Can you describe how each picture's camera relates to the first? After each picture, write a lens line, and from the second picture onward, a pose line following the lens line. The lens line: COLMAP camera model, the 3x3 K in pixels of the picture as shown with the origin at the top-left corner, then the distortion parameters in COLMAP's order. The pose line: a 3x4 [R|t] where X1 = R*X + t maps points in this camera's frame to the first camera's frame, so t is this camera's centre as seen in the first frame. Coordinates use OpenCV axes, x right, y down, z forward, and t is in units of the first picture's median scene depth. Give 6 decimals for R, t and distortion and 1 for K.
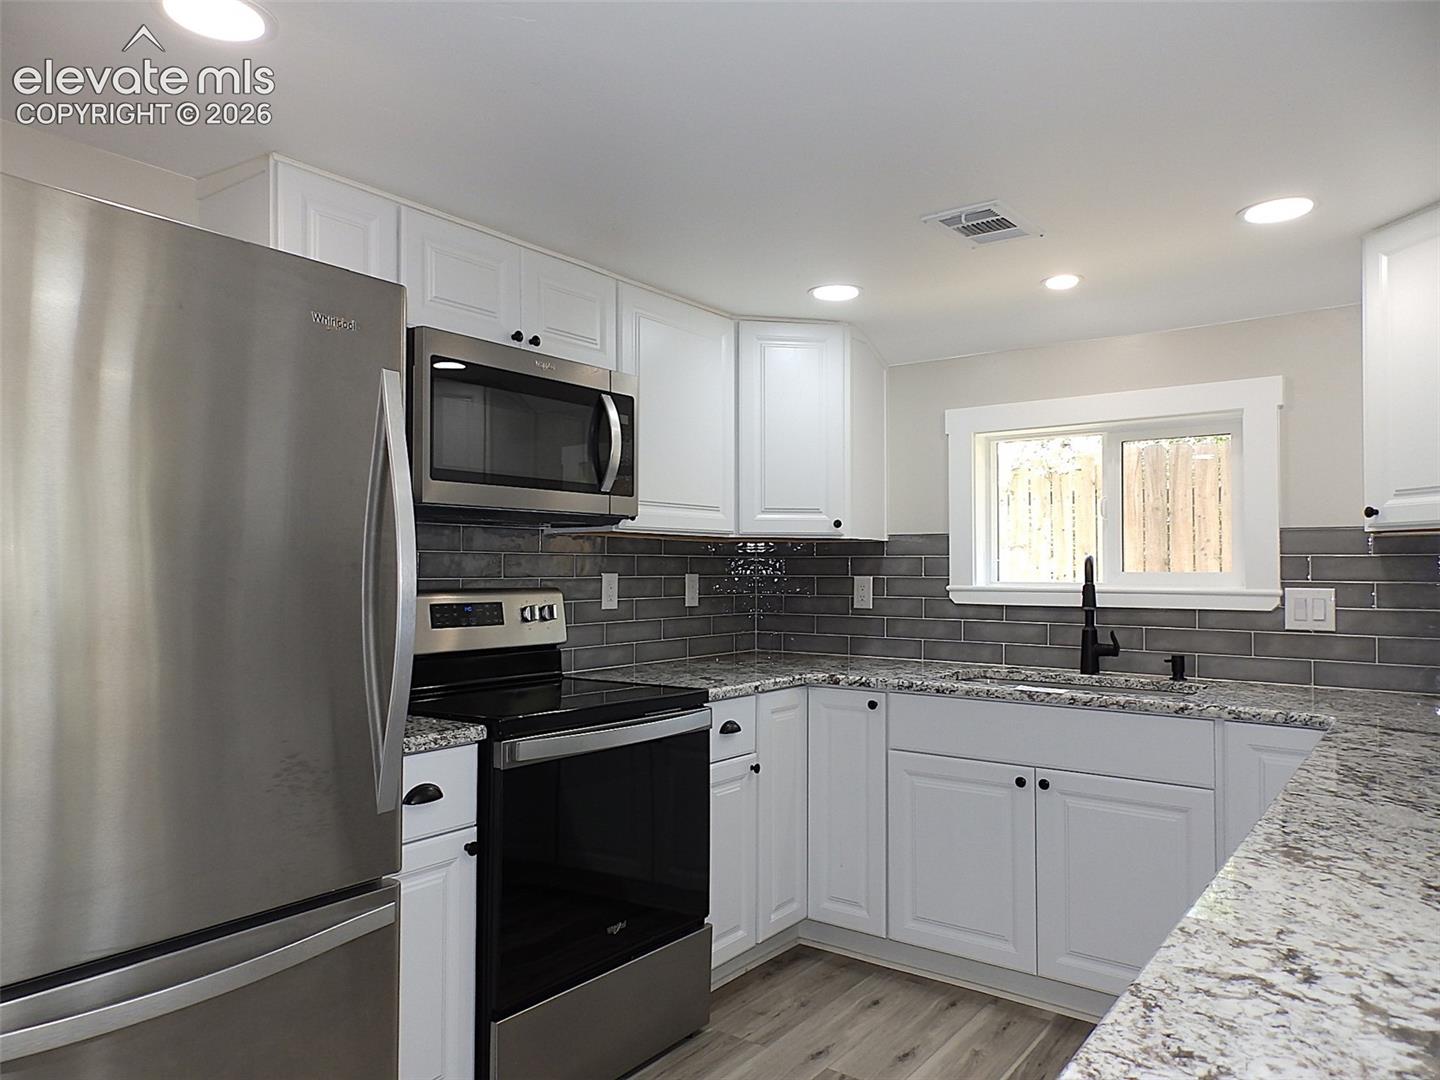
lens RADIAL K [[977.9, 0, 715.8], [0, 977.9, 541.6], [0, 0, 1]] dist [0.005553, 0.001402]
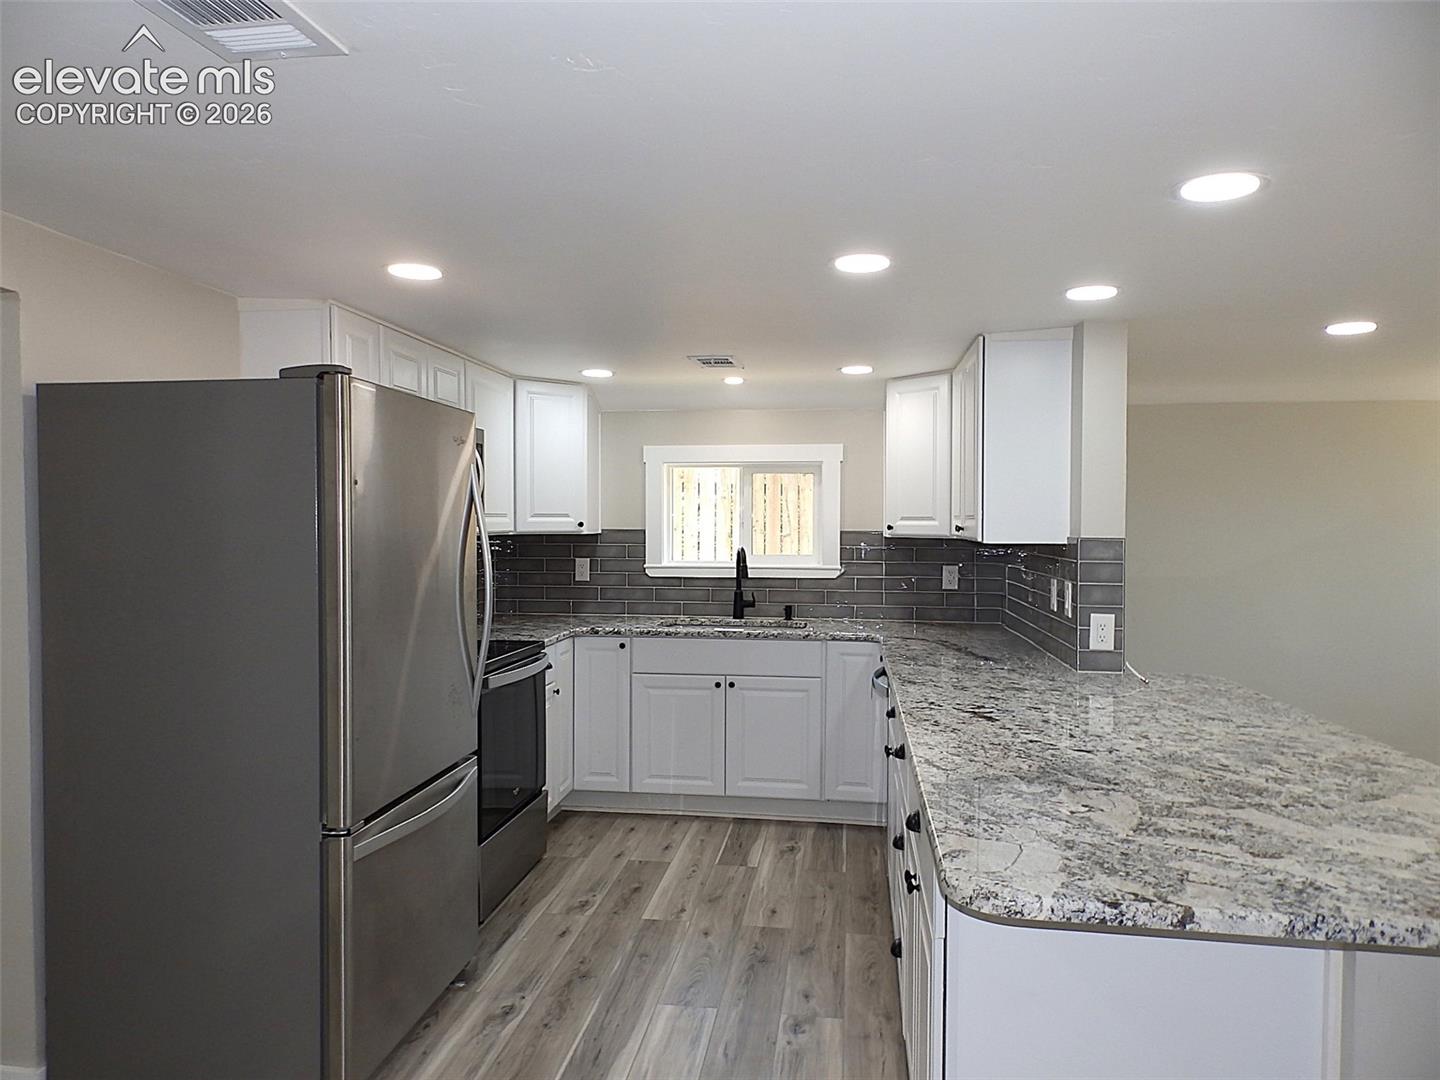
lens RADIAL K [[977.9, 0, 720.7], [0, 977.9, 540.9], [0, 0, 1]] dist [0.005553, 0.001402]
pose [[0.874563, -0.011604, 0.484773, -0.452995], [-0.014129, 0.998679, 0.049394, -0.077876], [-0.484706, -0.050048, 0.873244, -0.421325]]
